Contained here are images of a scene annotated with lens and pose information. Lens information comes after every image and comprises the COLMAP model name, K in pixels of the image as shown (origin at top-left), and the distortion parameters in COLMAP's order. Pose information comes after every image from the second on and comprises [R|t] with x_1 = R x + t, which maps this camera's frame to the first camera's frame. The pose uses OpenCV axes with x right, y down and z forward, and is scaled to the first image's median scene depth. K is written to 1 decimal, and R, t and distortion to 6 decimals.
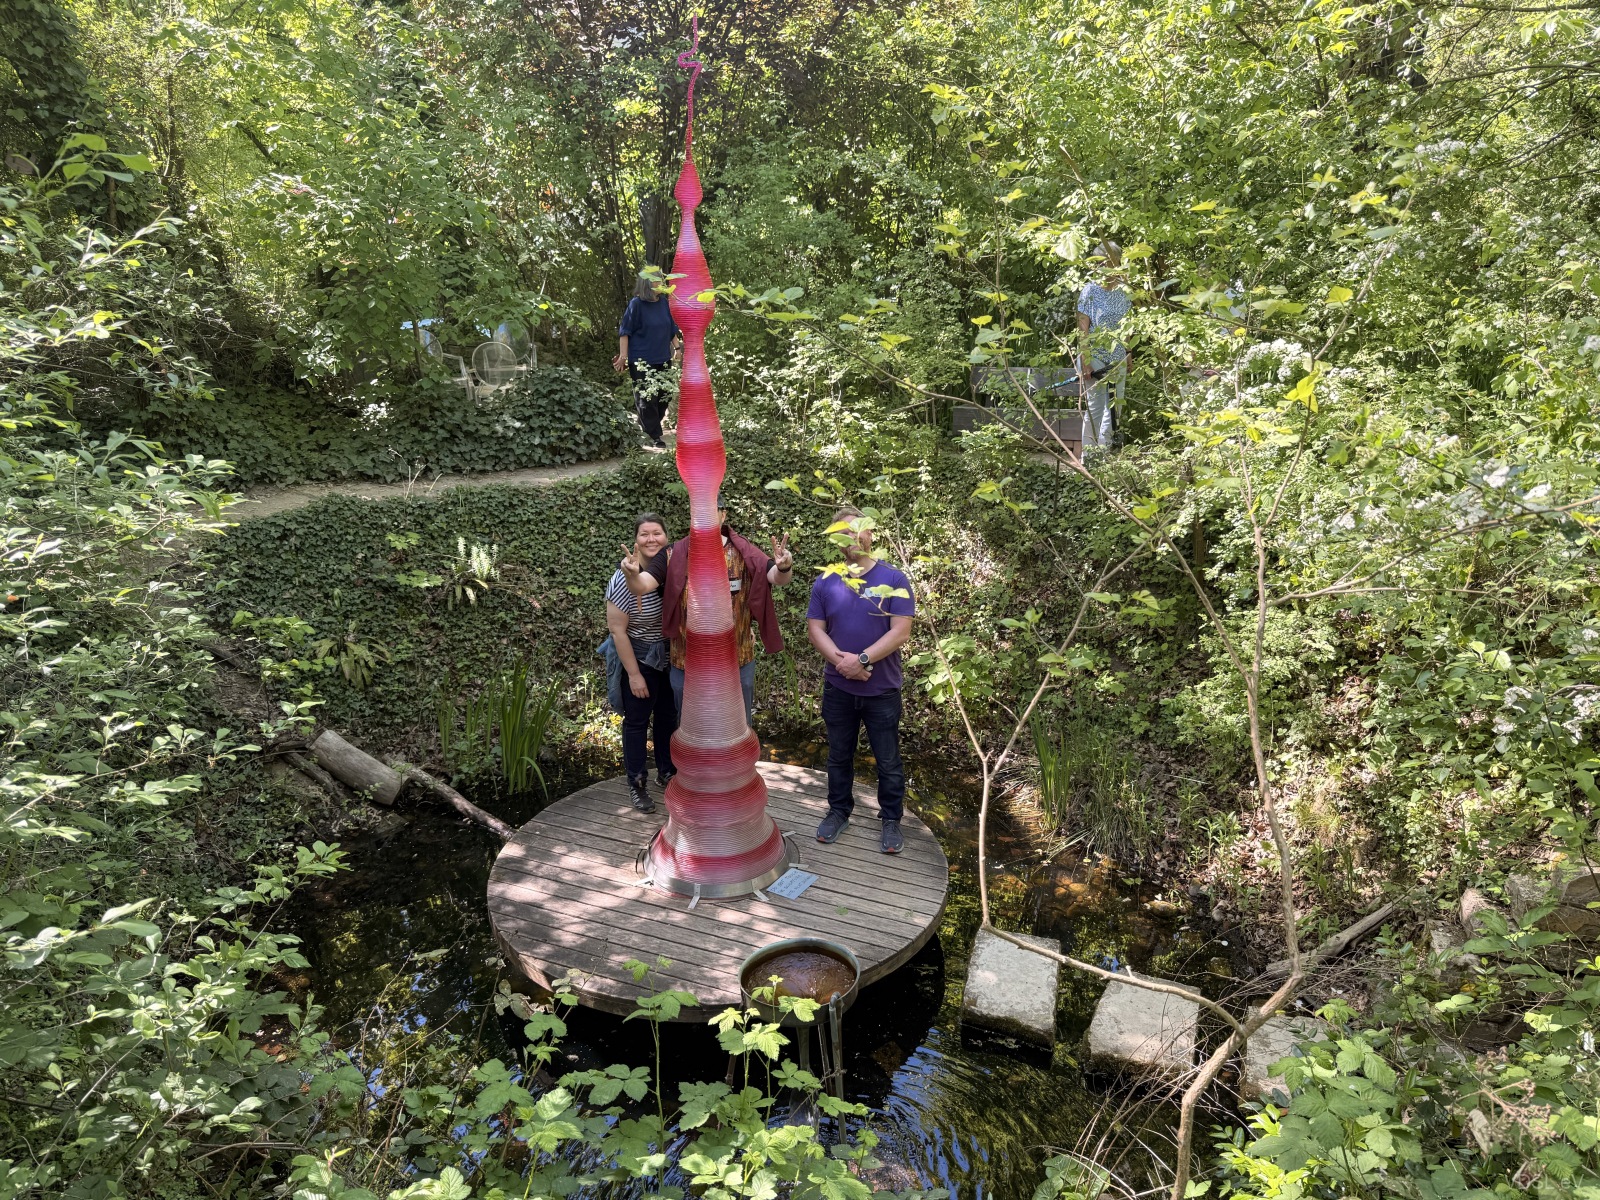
lens RADIAL K [[1095.4, 0, 807.4], [0, 1095.4, 584.8], [0, 0, 1]] dist [0.005649, -0.007350]
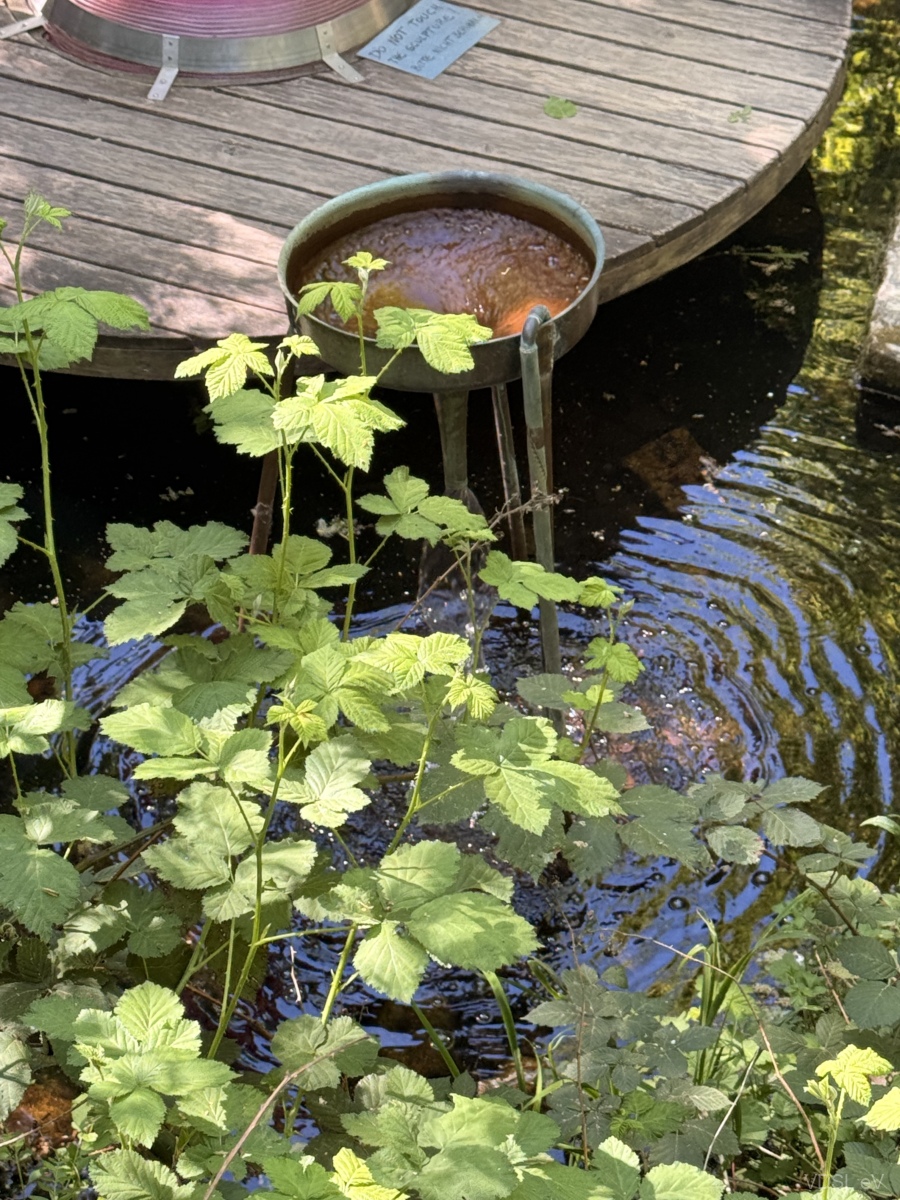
lens RADIAL K [[2802.0, 0, 449.9], [0, 2802.0, 599.6], [0, 0, 1]] dist [-0.040607, 0.000000]
pose [[0.999952, 0.004307, -0.008847, 0.007012], [0.000009, 0.898715, 0.438533, 0.063291], [0.009839, -0.438511, 0.898672, 0.143429]]
